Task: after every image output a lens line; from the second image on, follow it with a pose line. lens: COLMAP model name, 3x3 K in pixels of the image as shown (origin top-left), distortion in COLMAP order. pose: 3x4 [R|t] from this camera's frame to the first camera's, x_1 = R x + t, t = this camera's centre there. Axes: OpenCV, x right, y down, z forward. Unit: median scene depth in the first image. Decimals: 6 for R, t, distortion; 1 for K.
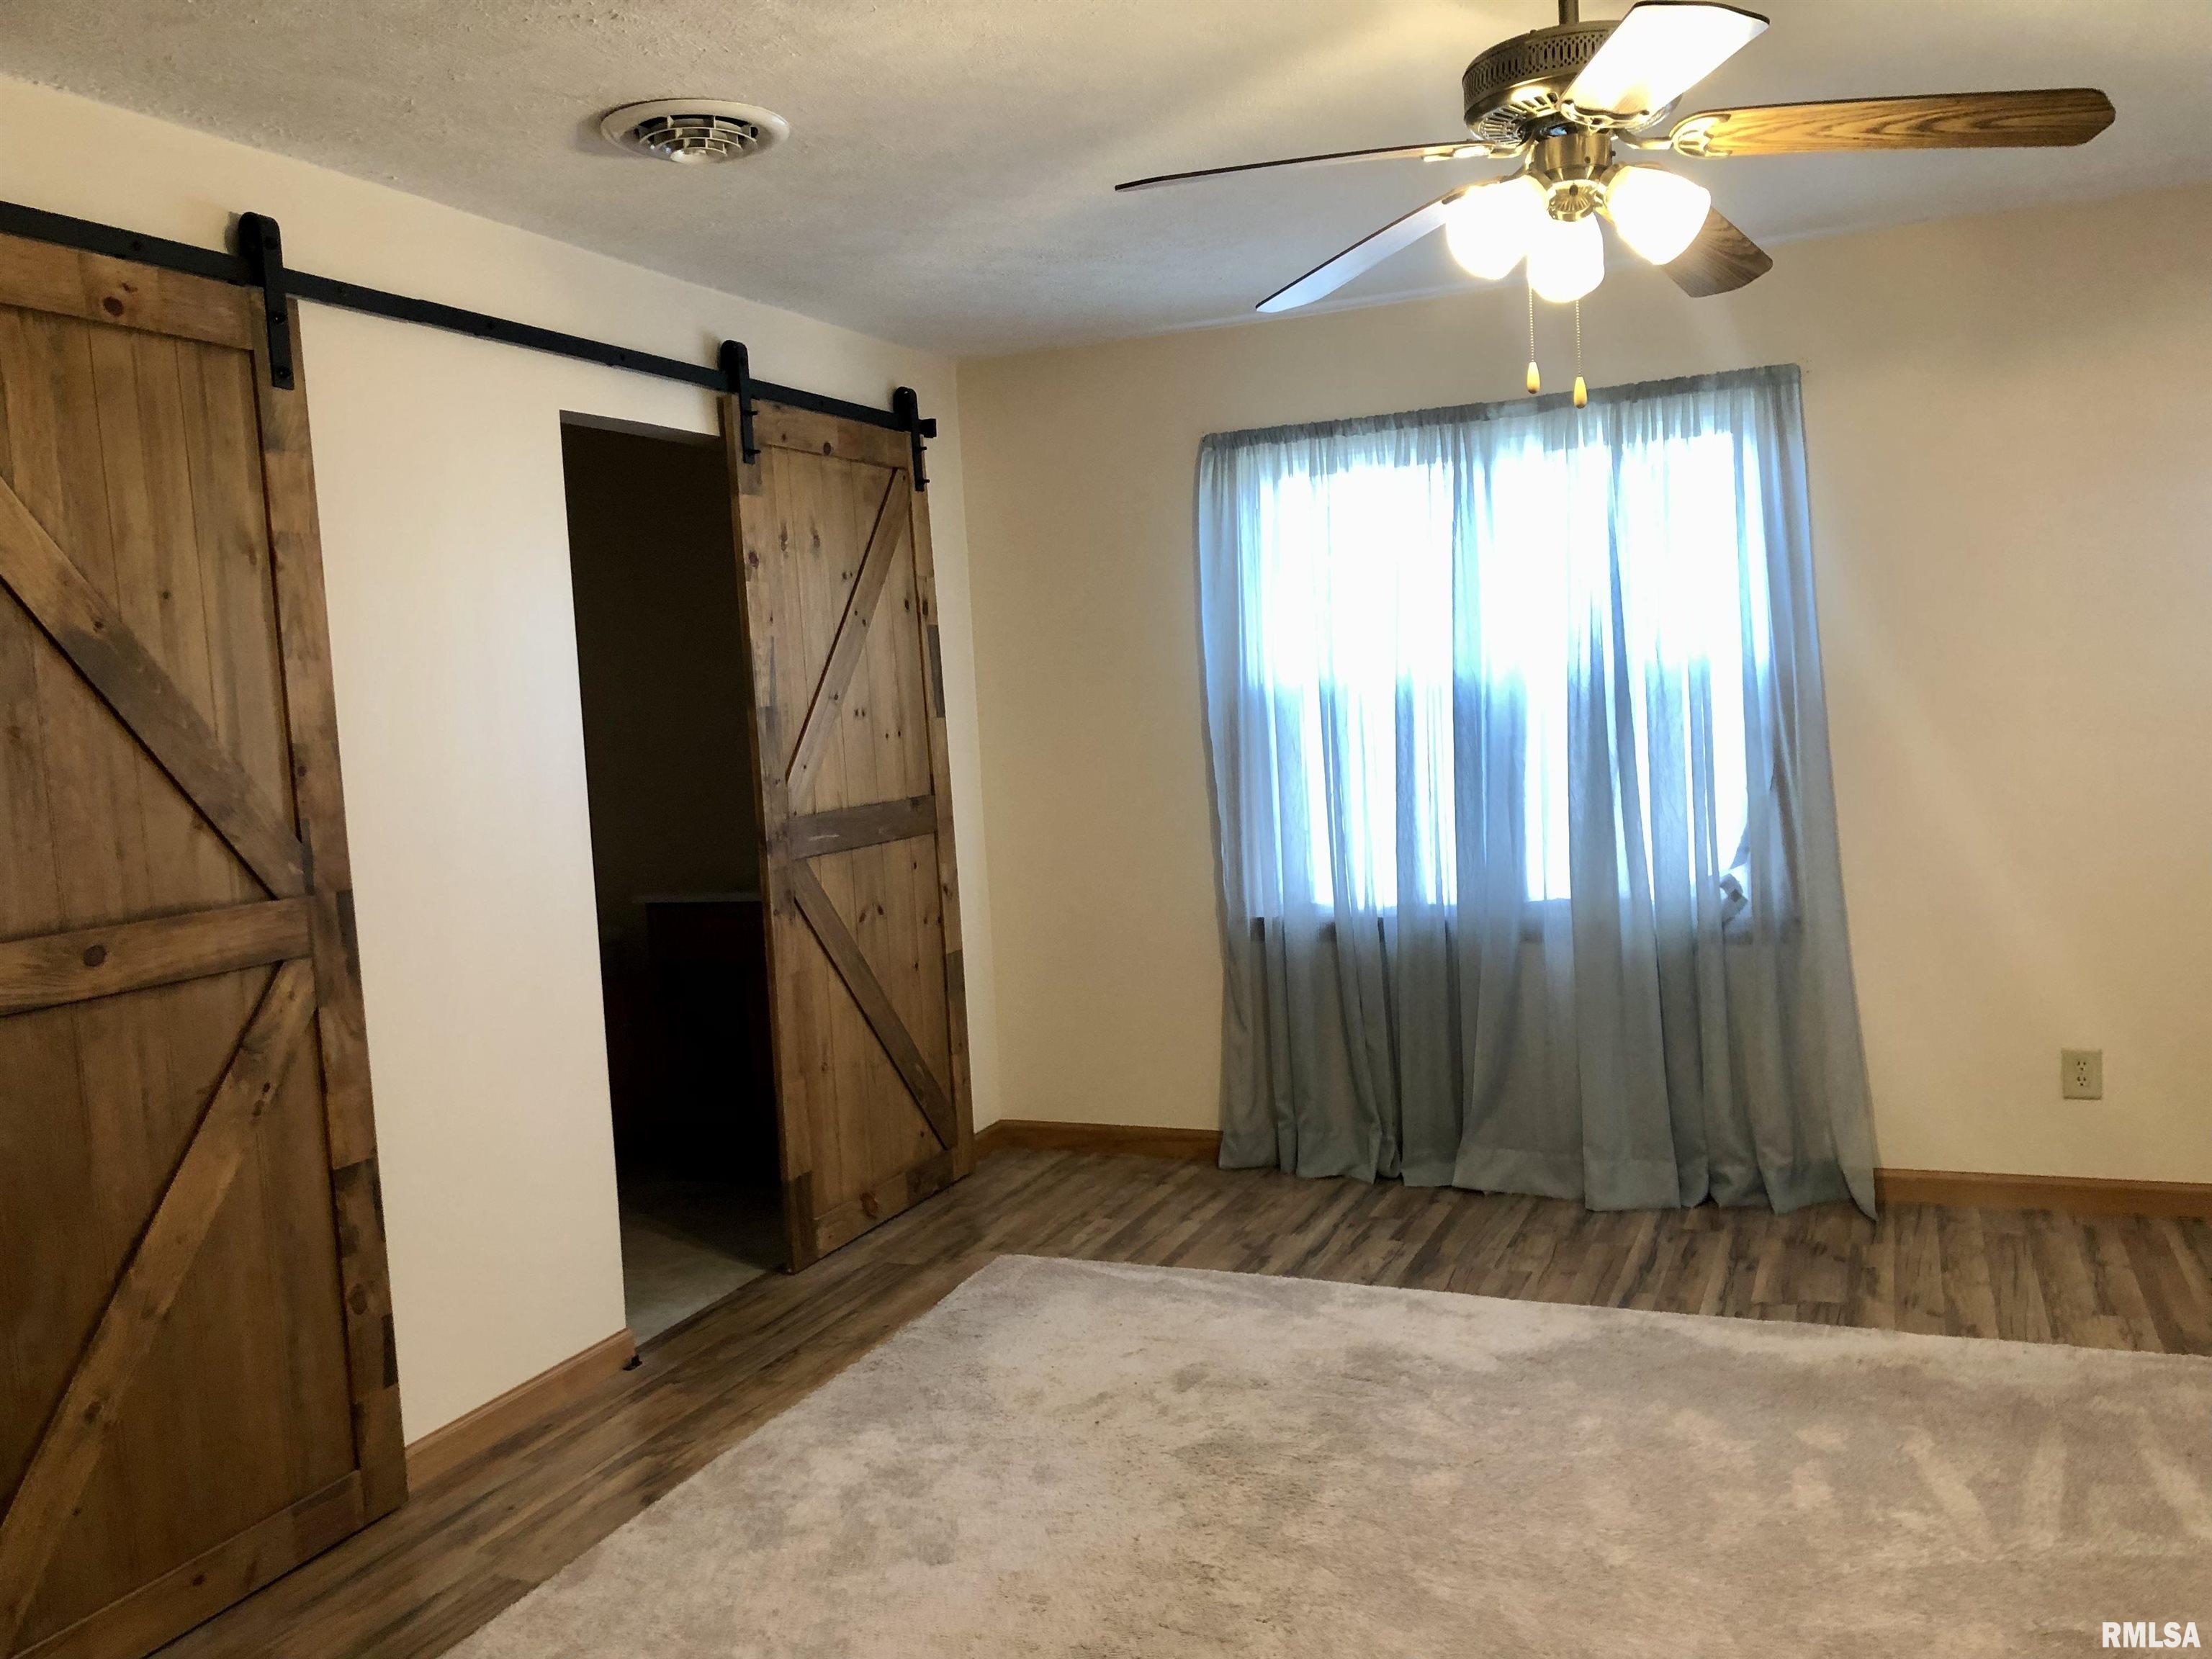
lens RADIAL K [[1807.6, 0, 1106.0], [0, 1807.6, 829.5], [0, 0, 1]] dist [0.062057, -0.079036]
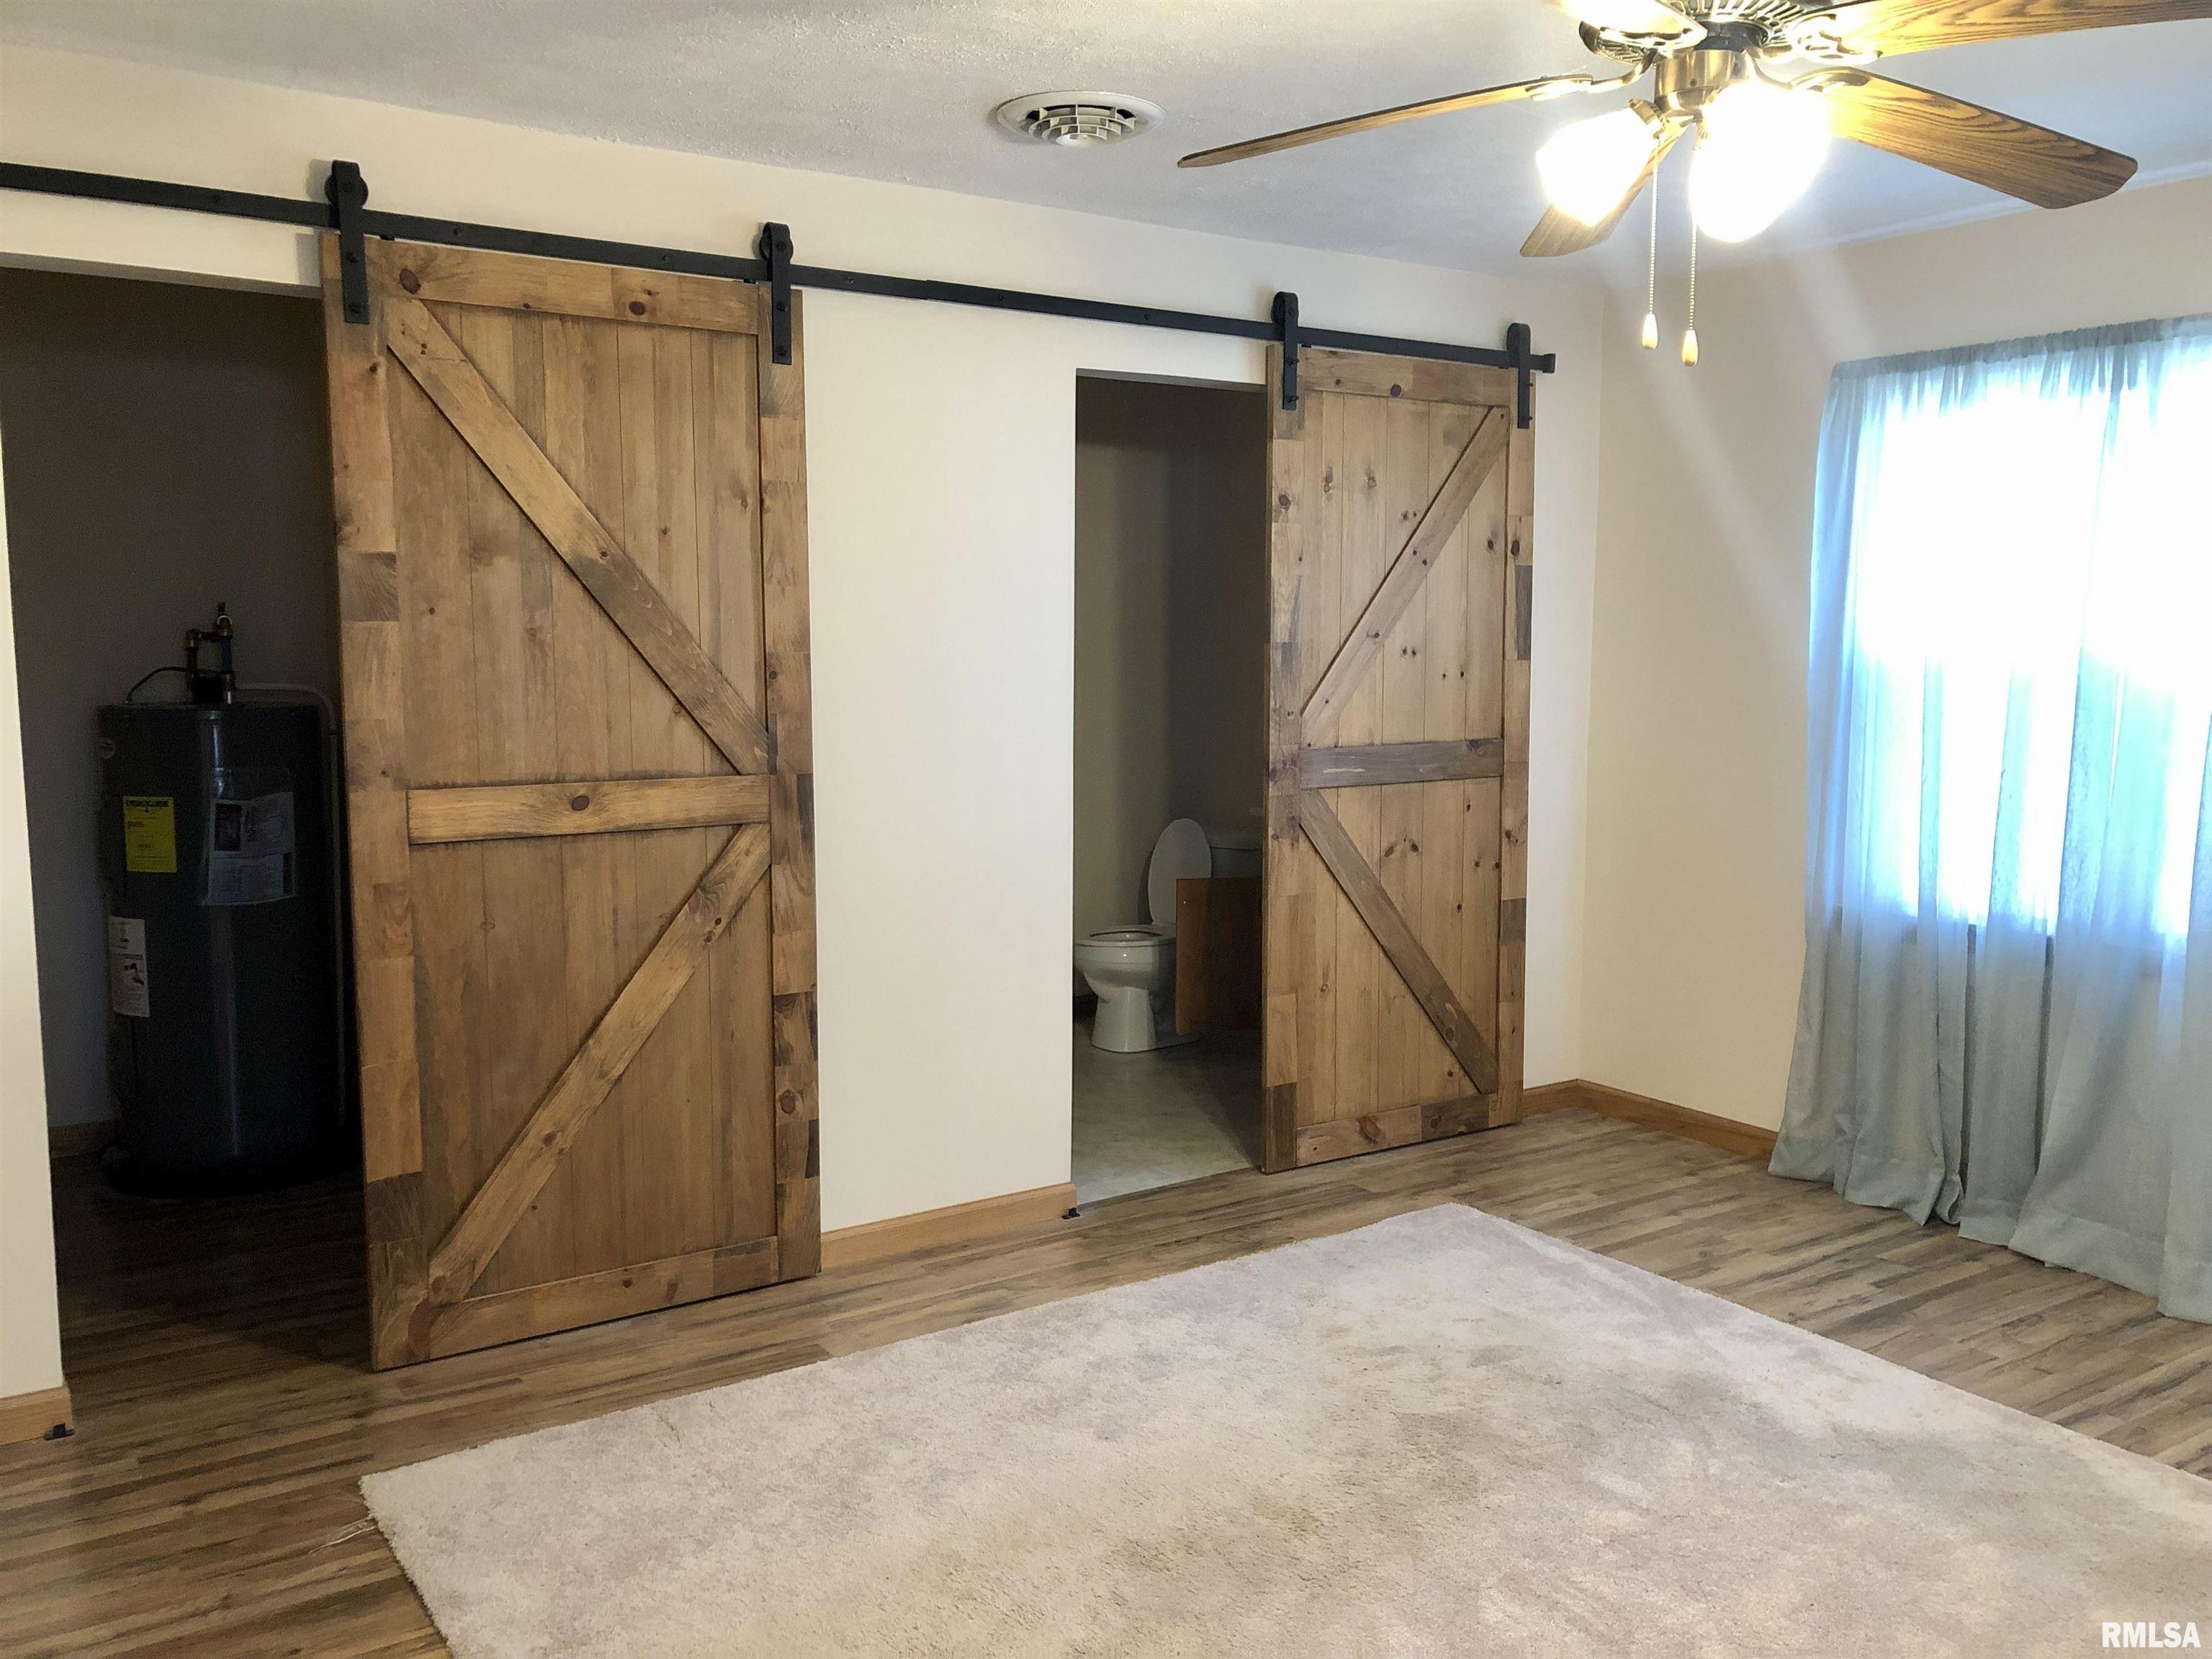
lens RADIAL K [[1794.5, 0, 1105.5], [0, 1794.5, 819.4], [0, 0, 1]] dist [0.050806, -0.076159]
pose [[0.838249, 0.110903, -0.533891, 0.325818], [-0.088737, 0.993792, 0.067112, -0.028499], [0.538019, -0.008881, 0.842886, 0.067783]]
